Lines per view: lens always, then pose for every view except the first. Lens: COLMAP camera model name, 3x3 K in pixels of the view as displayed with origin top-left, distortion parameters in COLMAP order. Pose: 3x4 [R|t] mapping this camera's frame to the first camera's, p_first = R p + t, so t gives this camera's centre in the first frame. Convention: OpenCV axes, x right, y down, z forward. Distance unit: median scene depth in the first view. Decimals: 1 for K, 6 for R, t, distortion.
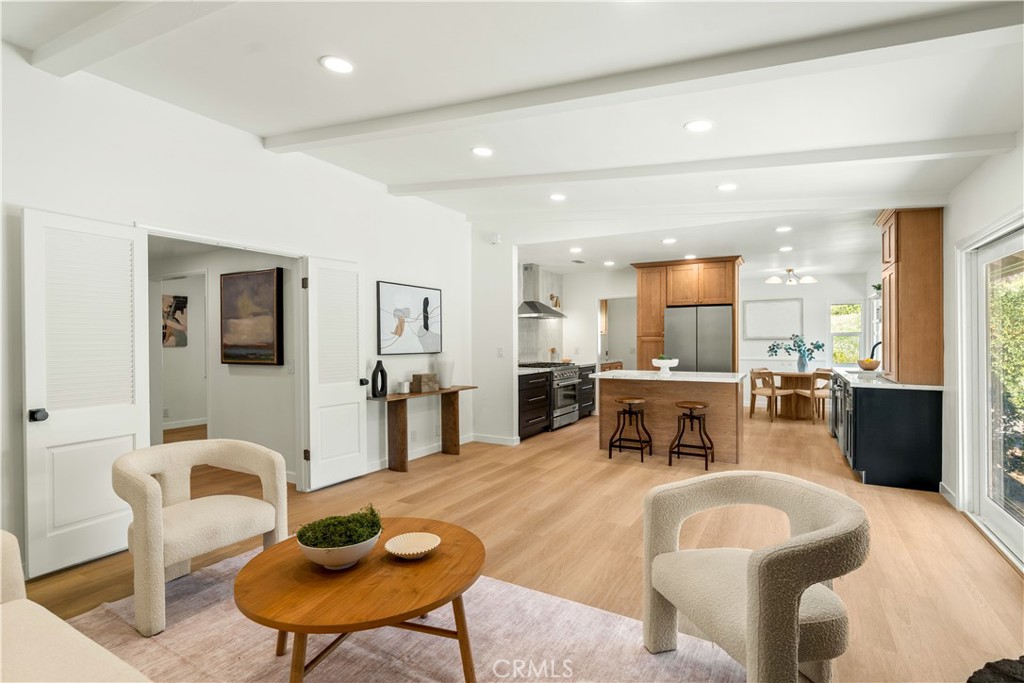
lens RADIAL K [[493.7, 0, 512.0], [0, 493.7, 341.5], [0, 0, 1]] dist [-0.014258, 0.000050]
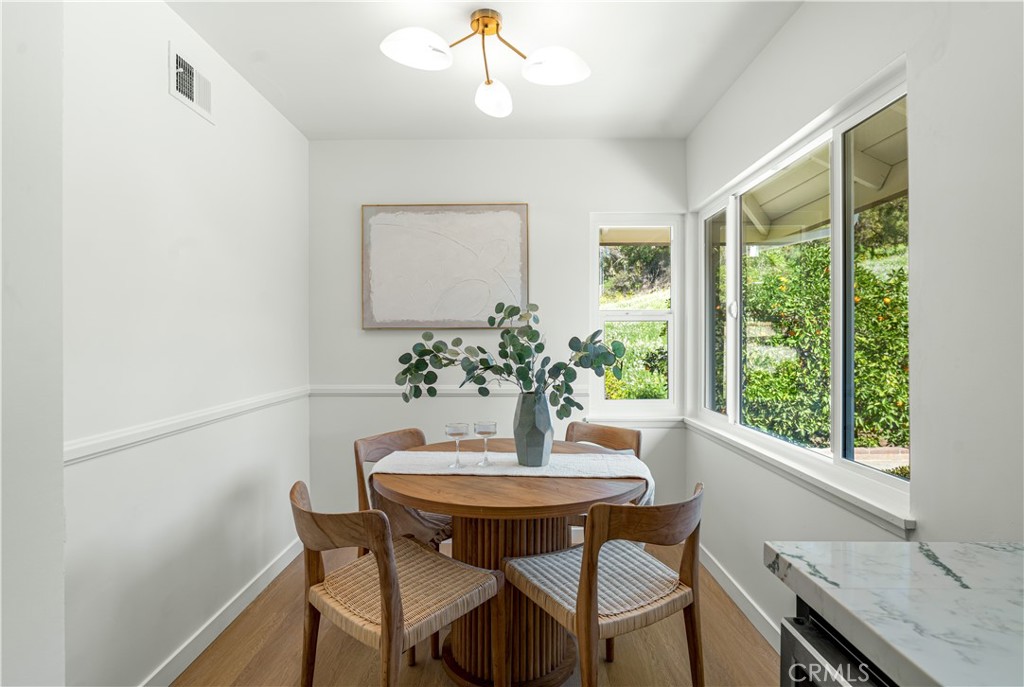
lens RADIAL K [[526.0, 0, 509.6], [0, 526.0, 339.1], [0, 0, 1]] dist [-0.000904, -0.000161]
pose [[0.868456, 0.003040, 0.495756, 0.526542], [-0.001854, 0.999994, -0.002883, 0.003831], [-0.495762, 0.001585, 0.868457, 0.907567]]
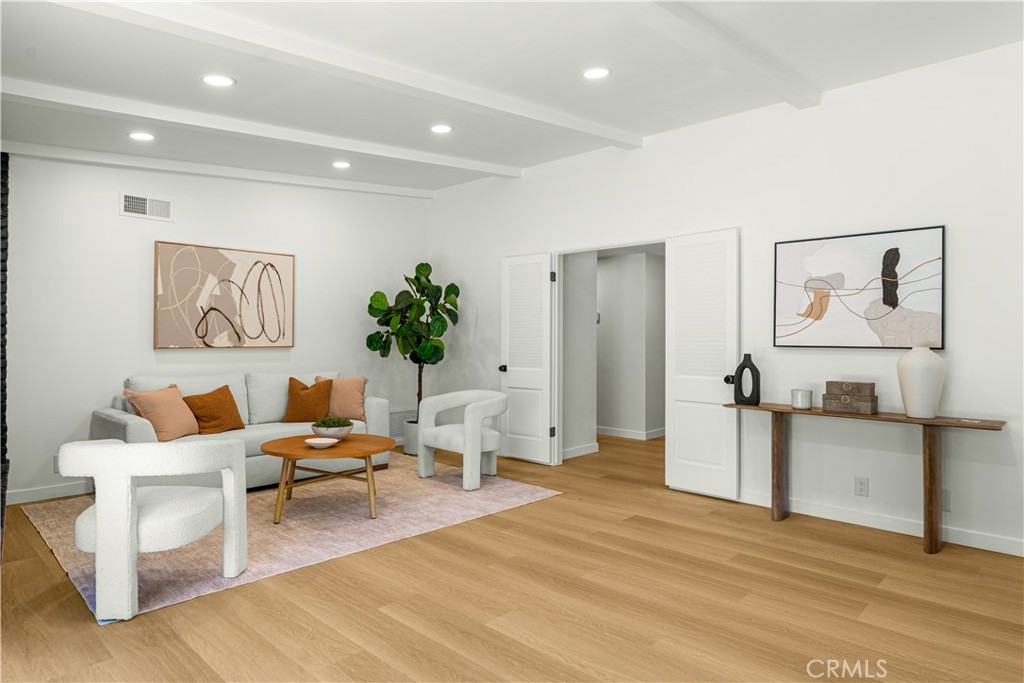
lens RADIAL K [[593.7, 0, 512.6], [0, 593.7, 335.8], [0, 0, 1]] dist [-0.001576, 0.001074]
pose [[-0.226119, -0.000377, -0.974100, 0.456070], [-0.006152, 0.999981, 0.001041, 0.009151], [0.974080, 0.006228, -0.226117, 0.577645]]
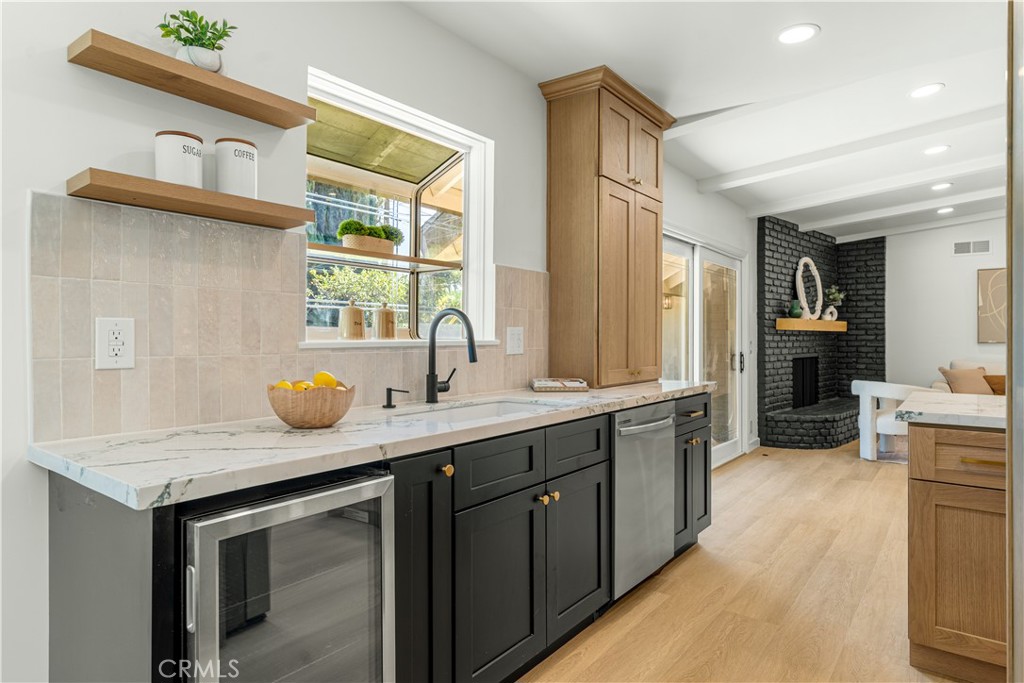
lens RADIAL K [[593.7, 0, 512.6], [0, 593.7, 335.8], [0, 0, 1]] dist [-0.001576, 0.001074]
pose [[-0.991712, 0.003006, 0.128447, 0.532586], [0.002718, 0.999993, -0.002423, 0.015357], [-0.128453, -0.002054, -0.991713, 1.116758]]
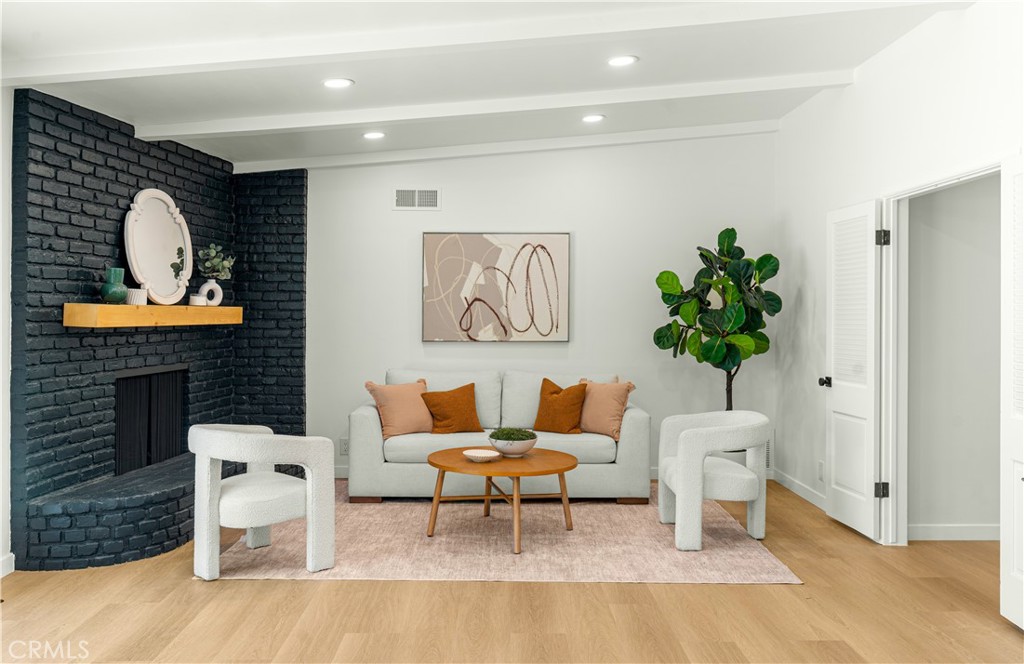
lens RADIAL K [[826.6, 0, 515.2], [0, 826.6, 312.6], [0, 0, 1]] dist [-0.000630, 0.000662]
pose [[-0.853553, -0.002341, -0.521000, 0.280676], [-0.003686, 0.999992, 0.001546, -0.007734], [0.520992, 0.003240, -0.853555, 0.876420]]
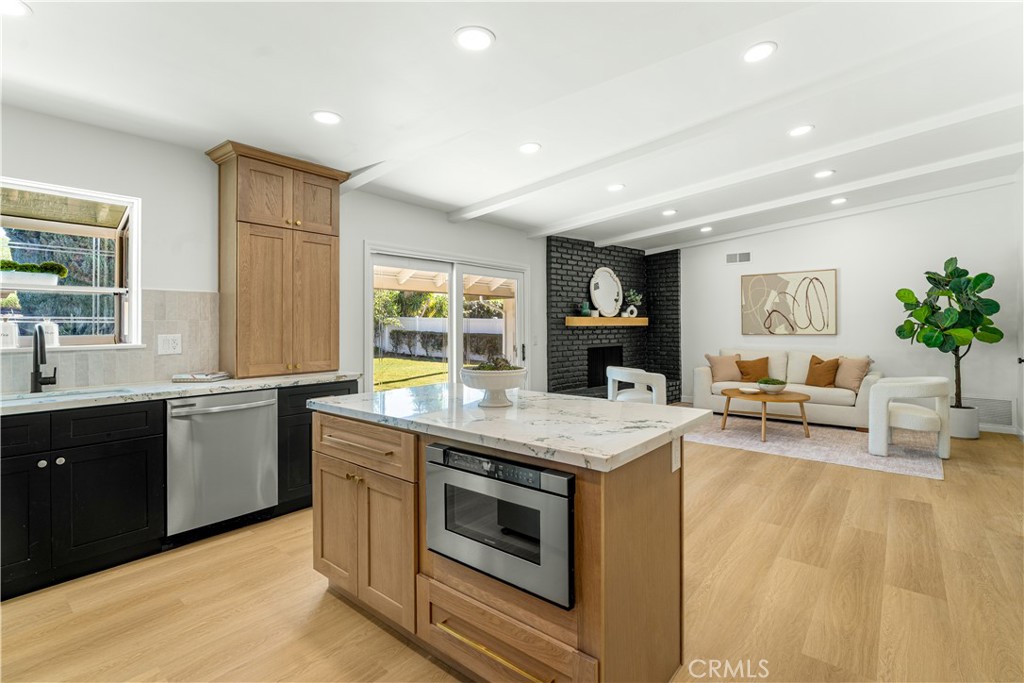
lens RADIAL K [[477.6, 0, 512.2], [0, 477.6, 323.1], [0, 0, 1]] dist [-0.009361, 0.000117]
pose [[-0.986042, 0.010880, 0.166140, 0.193501], [0.010165, 0.999935, -0.005152, 0.003413], [-0.166185, -0.003391, -0.986089, 1.094950]]
